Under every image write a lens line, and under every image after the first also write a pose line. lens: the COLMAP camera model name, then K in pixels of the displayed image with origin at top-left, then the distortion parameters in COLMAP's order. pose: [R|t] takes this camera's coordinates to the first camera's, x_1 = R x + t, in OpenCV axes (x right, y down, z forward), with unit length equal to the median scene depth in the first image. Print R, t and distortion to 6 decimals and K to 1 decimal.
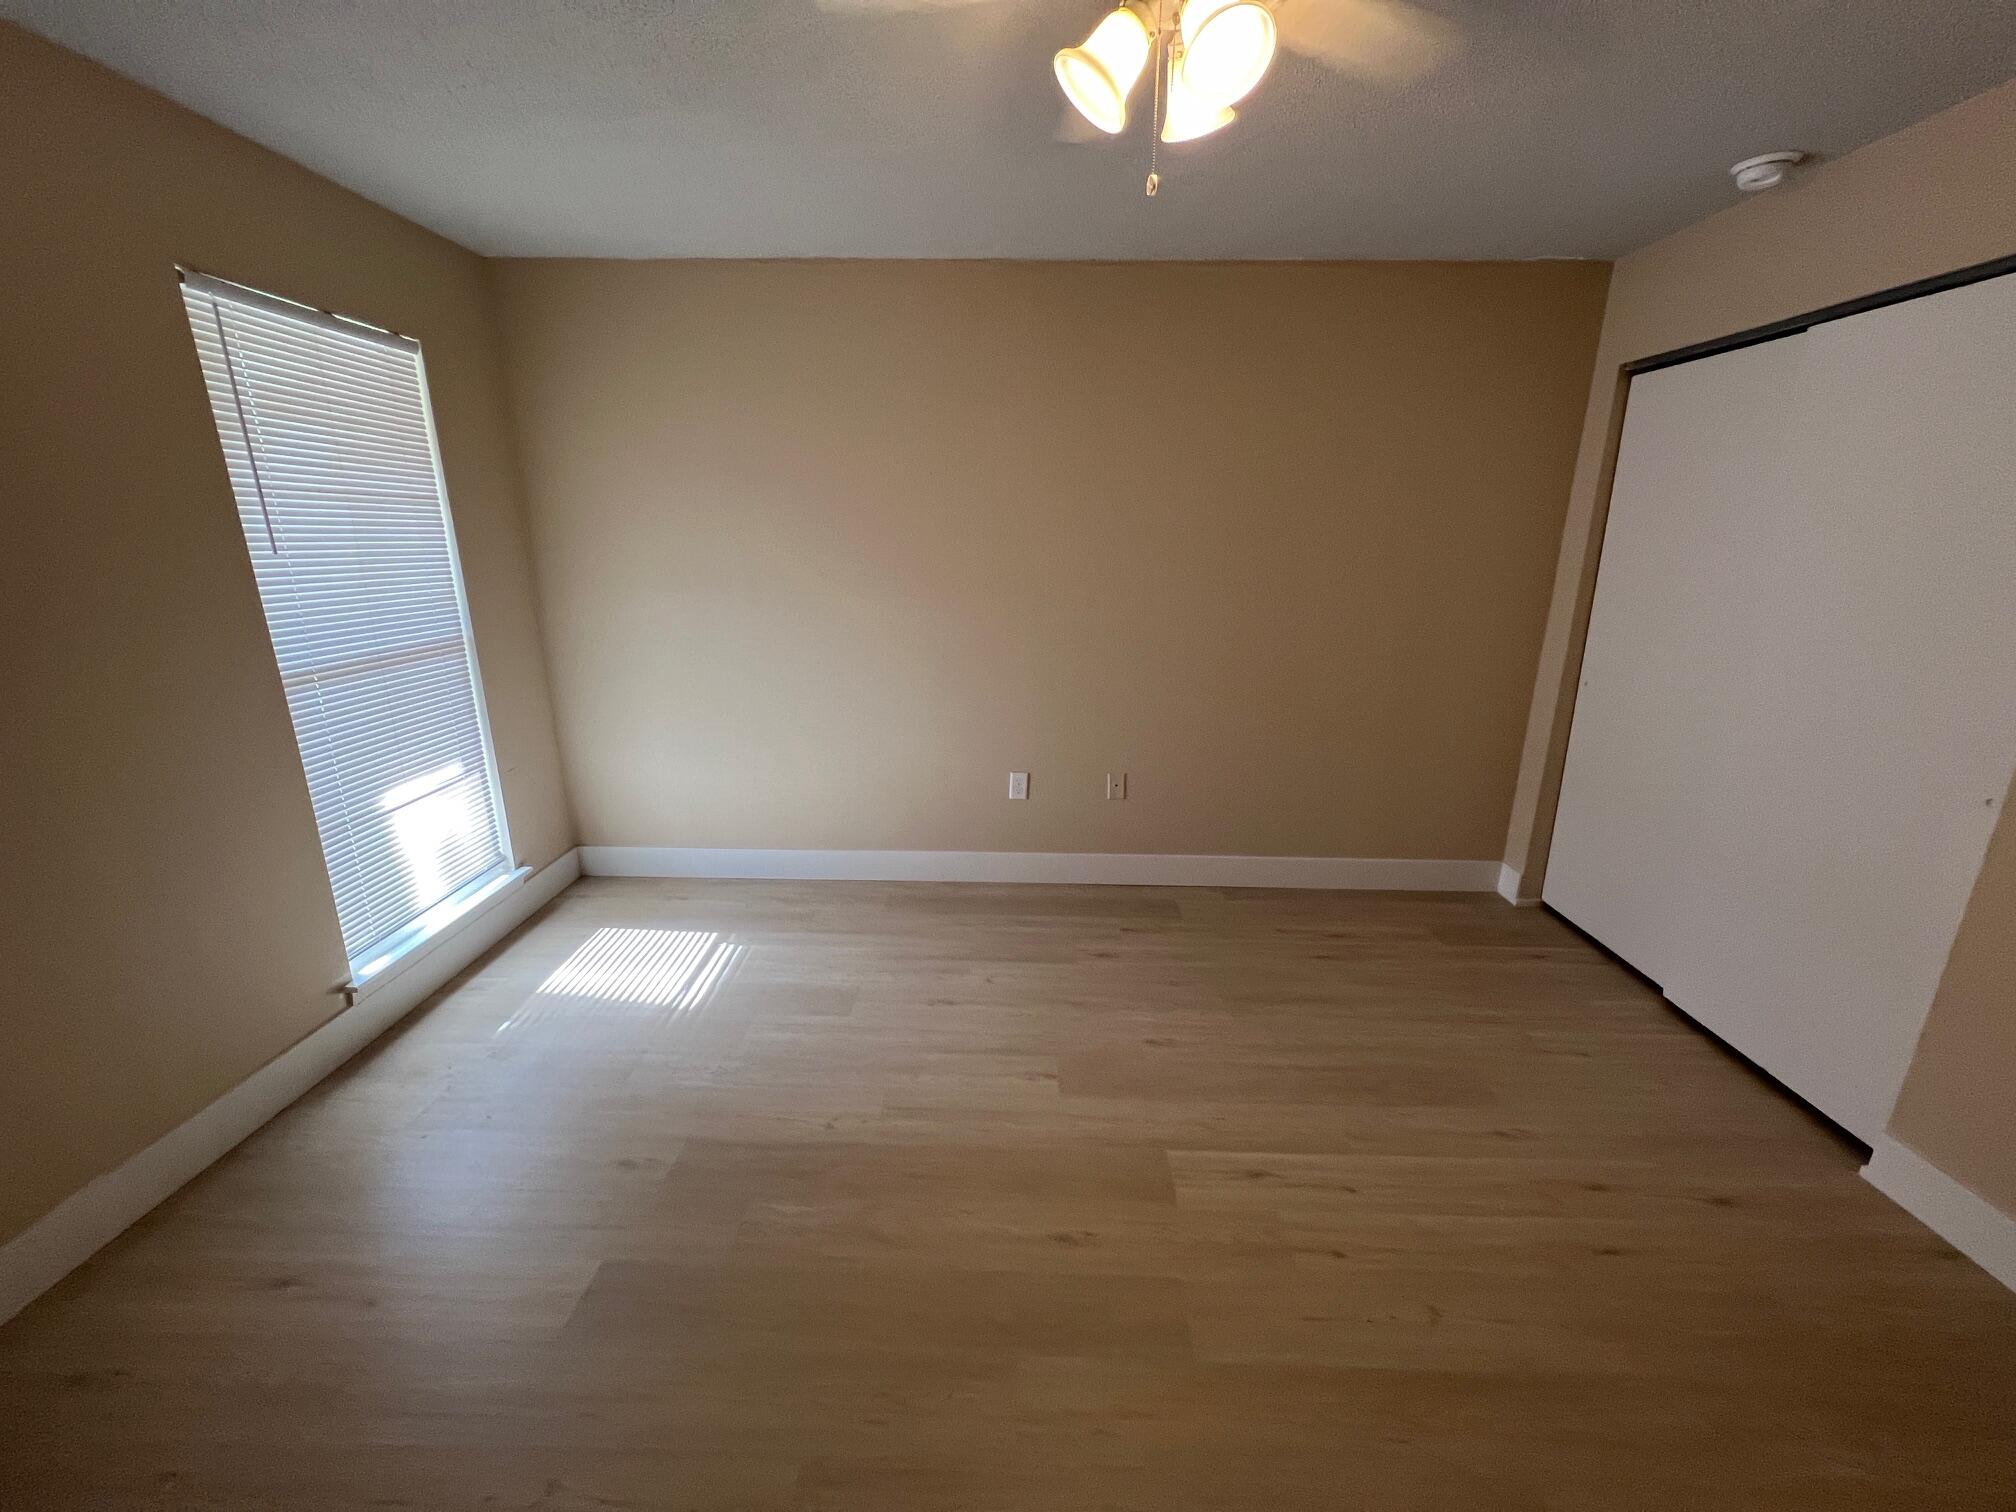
lens RADIAL K [[808.2, 0, 1004.6], [0, 808.2, 759.3], [0, 0, 1]] dist [-0.001283, 0.000347]
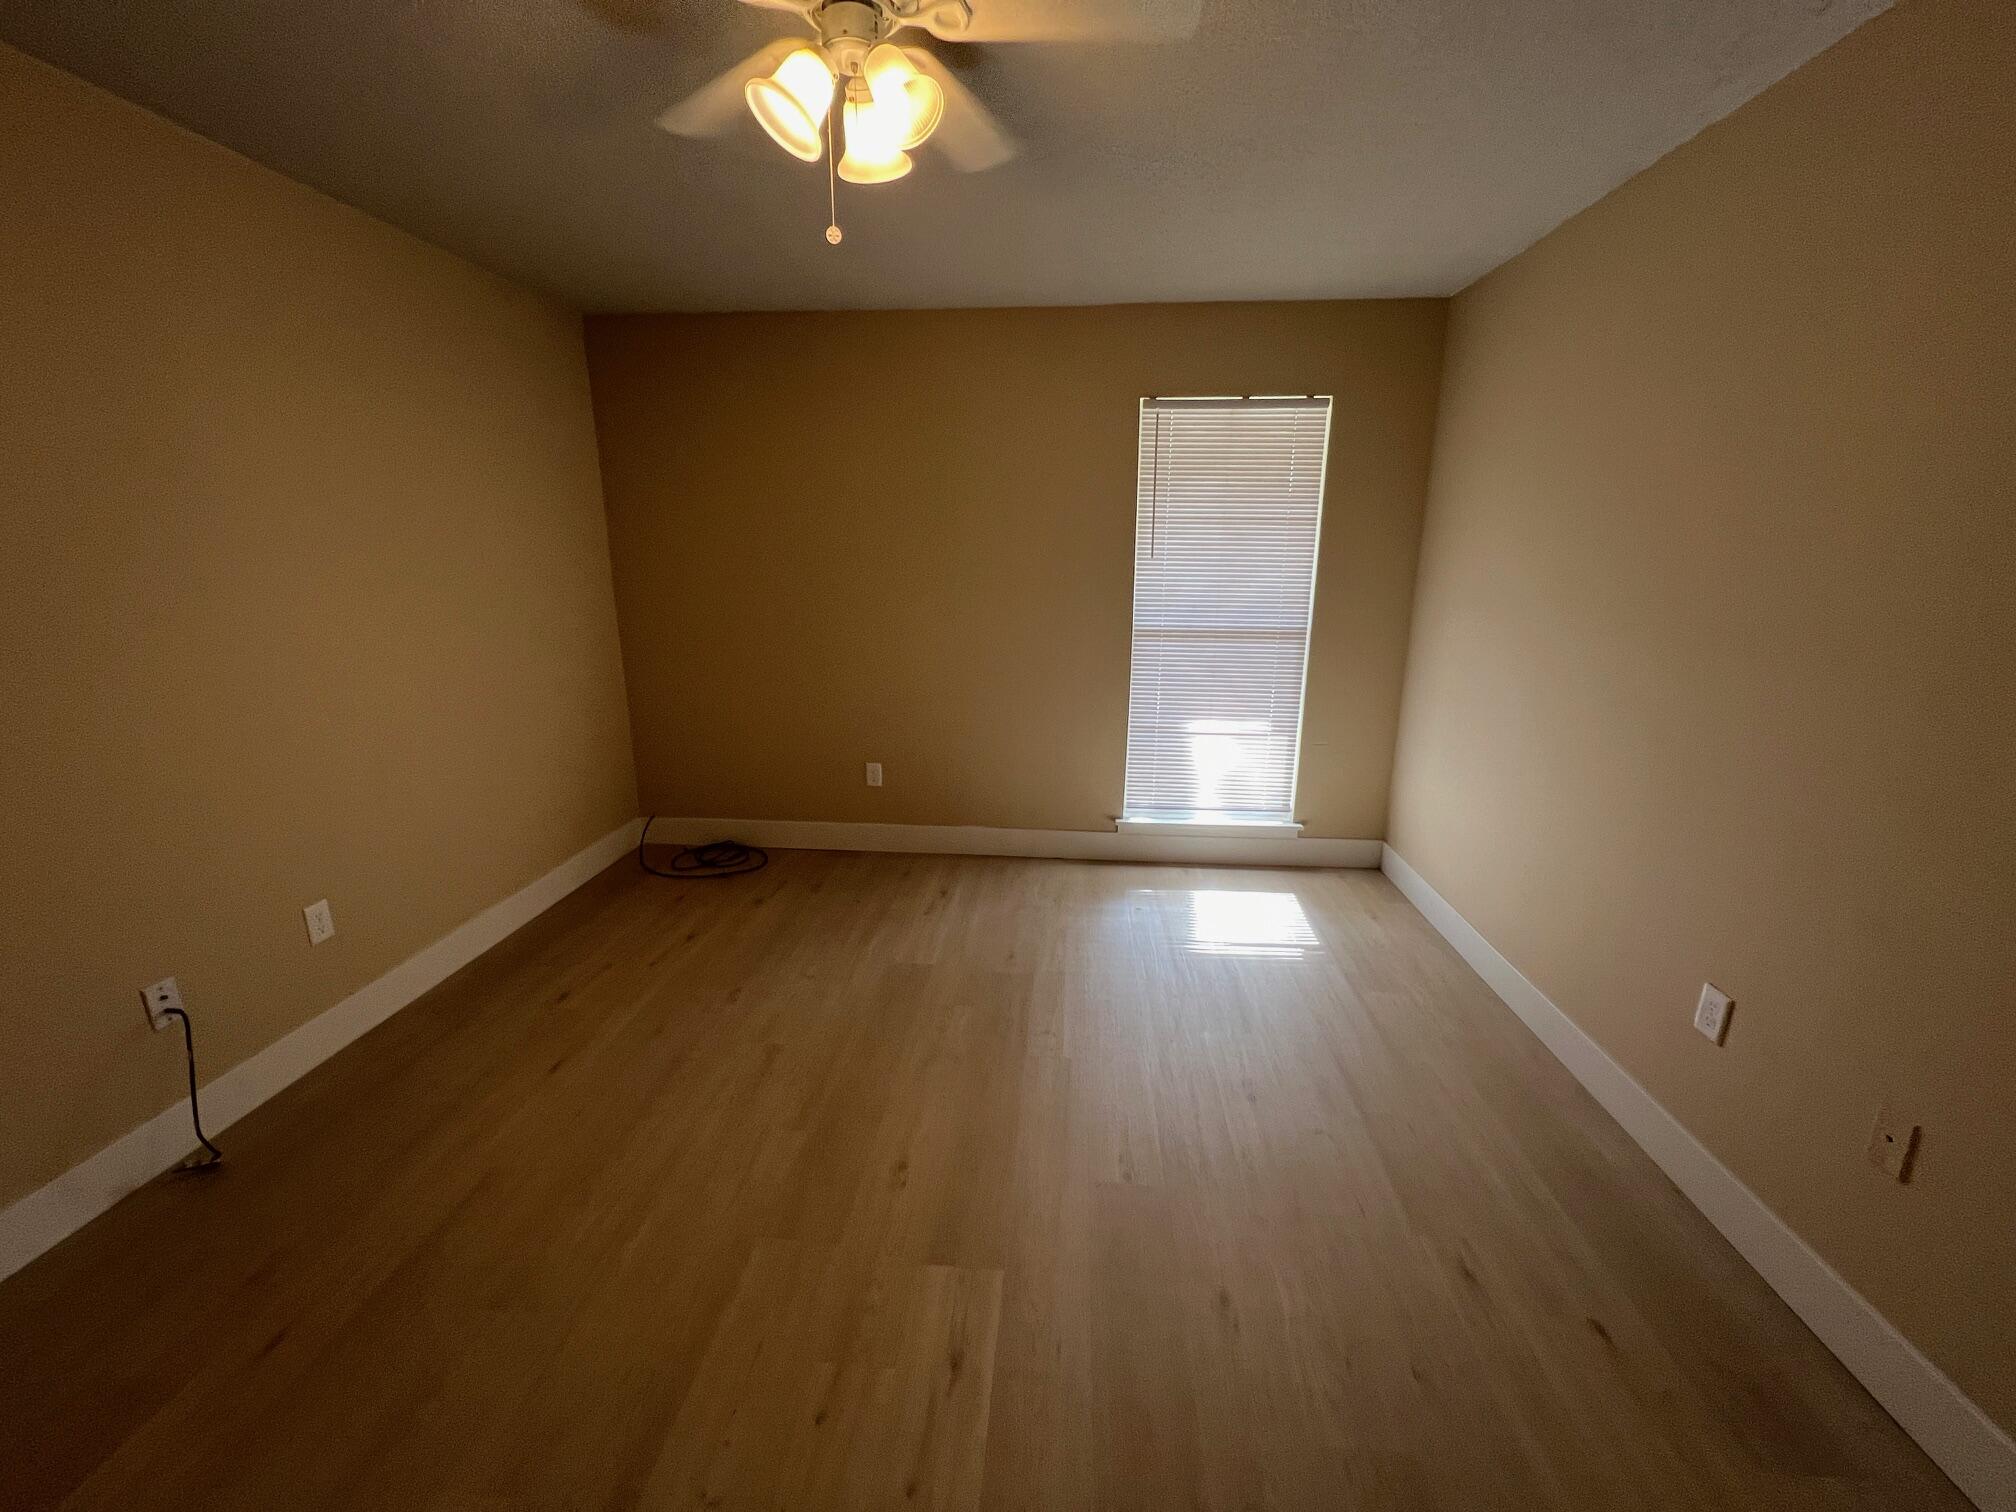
lens RADIAL K [[808.2, 0, 1009.6], [0, 808.2, 757.9], [0, 0, 1]] dist [-0.001283, 0.000347]
pose [[-0.054981, 0.246167, -0.967667, 0.691968], [-0.275916, 0.927651, 0.251664, -0.172724], [0.959608, 0.280831, 0.016918, 0.663557]]
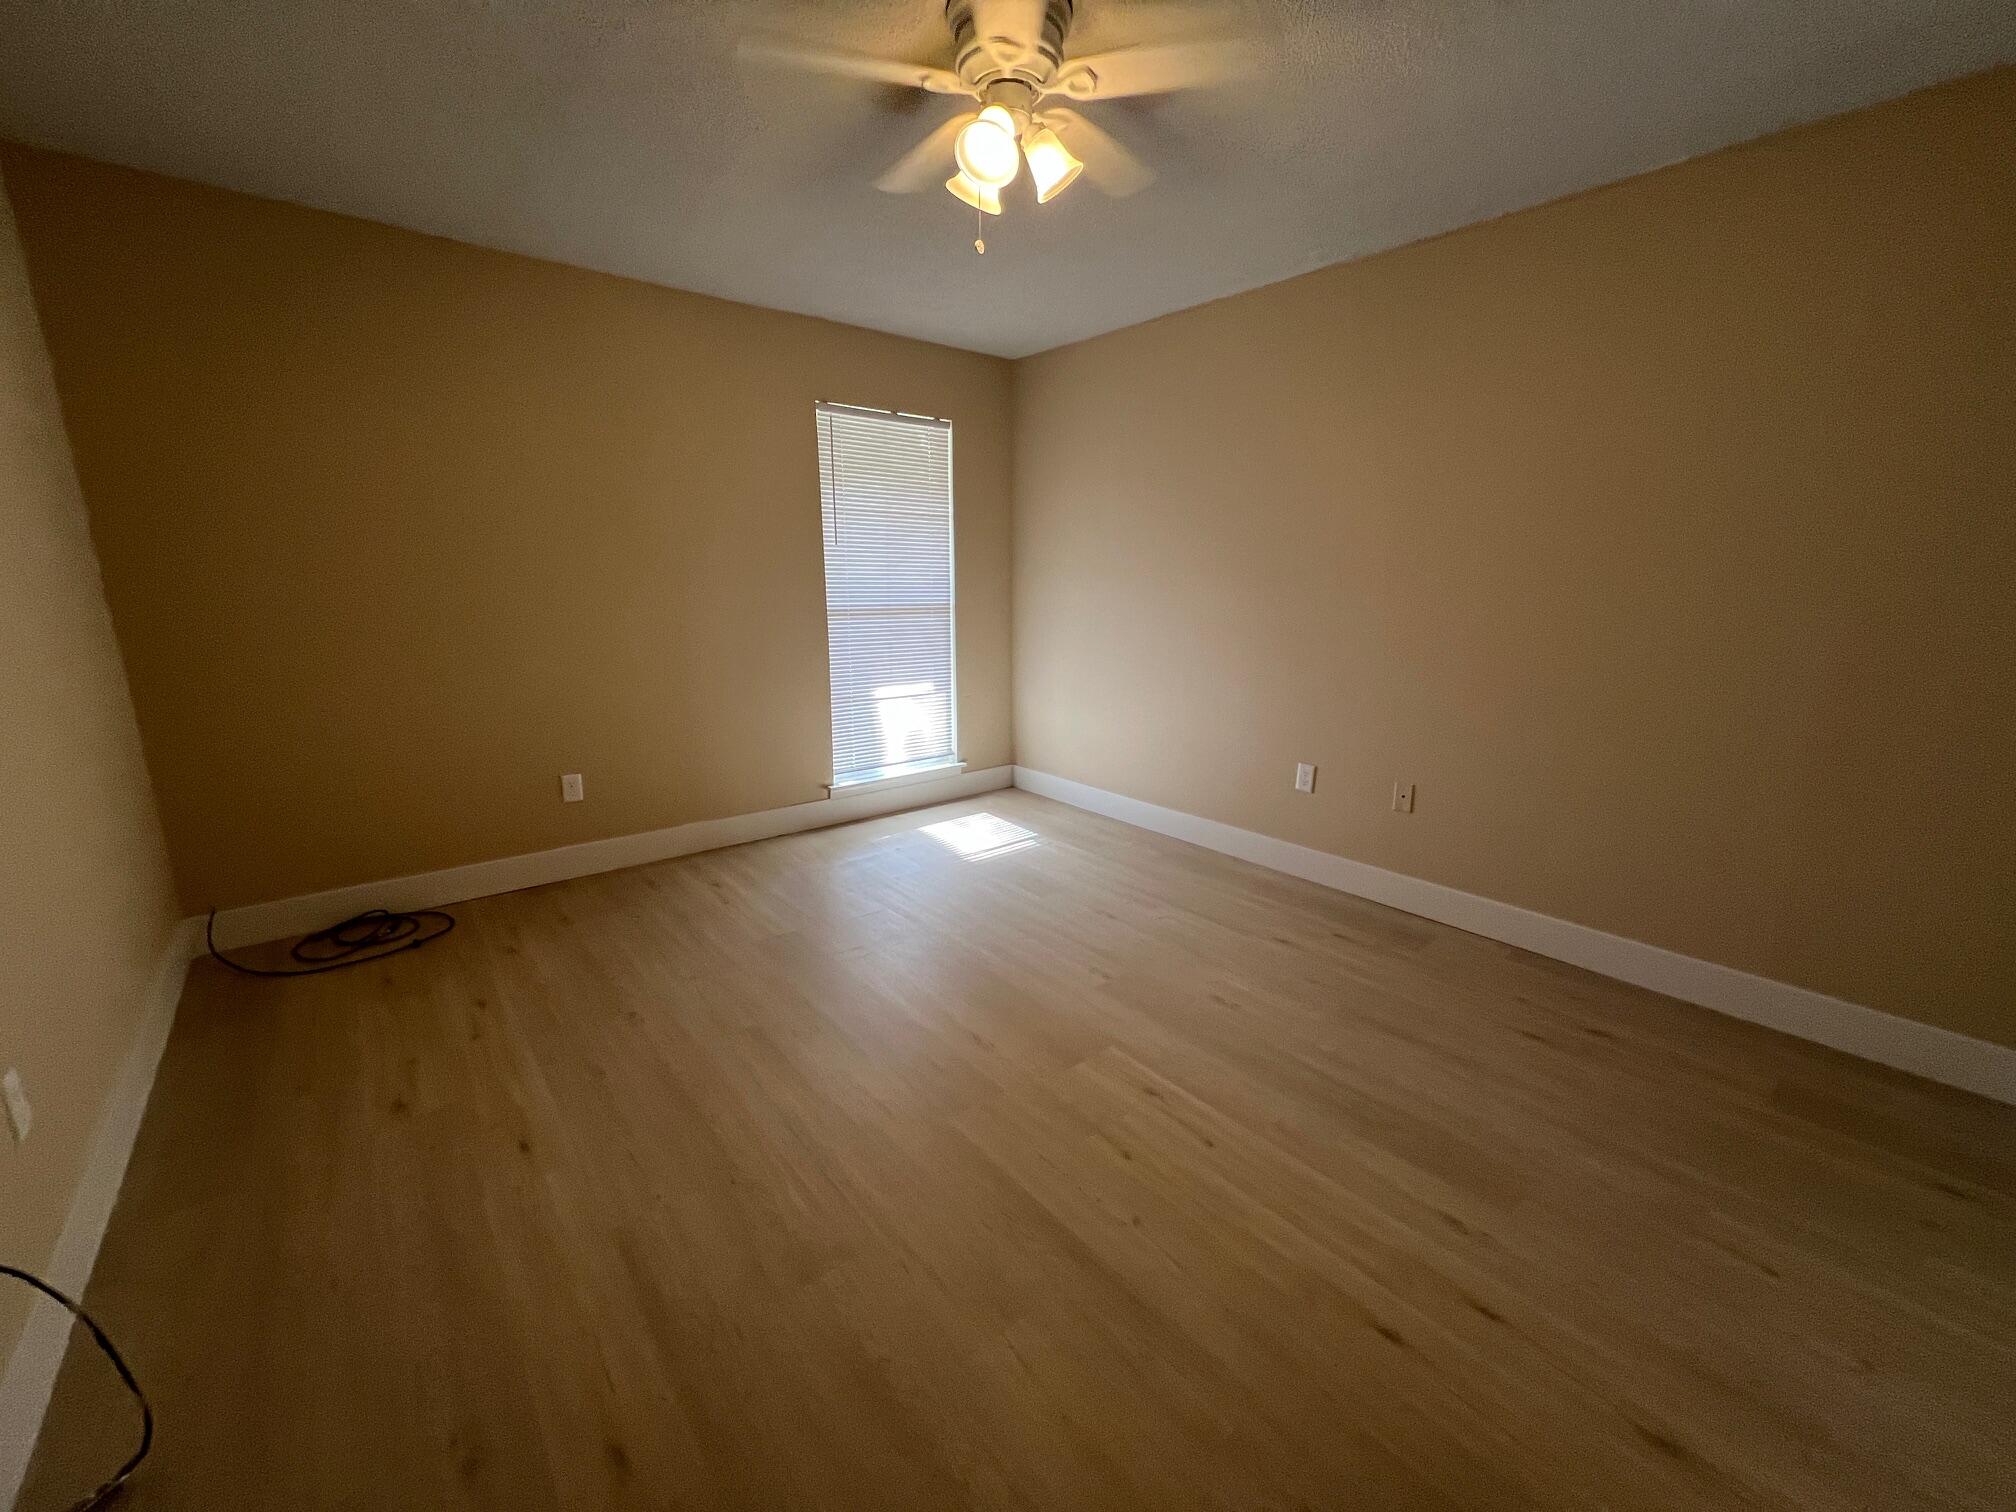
lens RADIAL K [[808.2, 0, 1010.8], [0, 808.2, 756.9], [0, 0, 1]] dist [-0.001283, 0.000347]
pose [[0.656518, 0.166522, -0.735700, 0.681905], [-0.207508, 0.977567, 0.036094, 0.063552], [0.725207, 0.128967, 0.676345, 0.070193]]
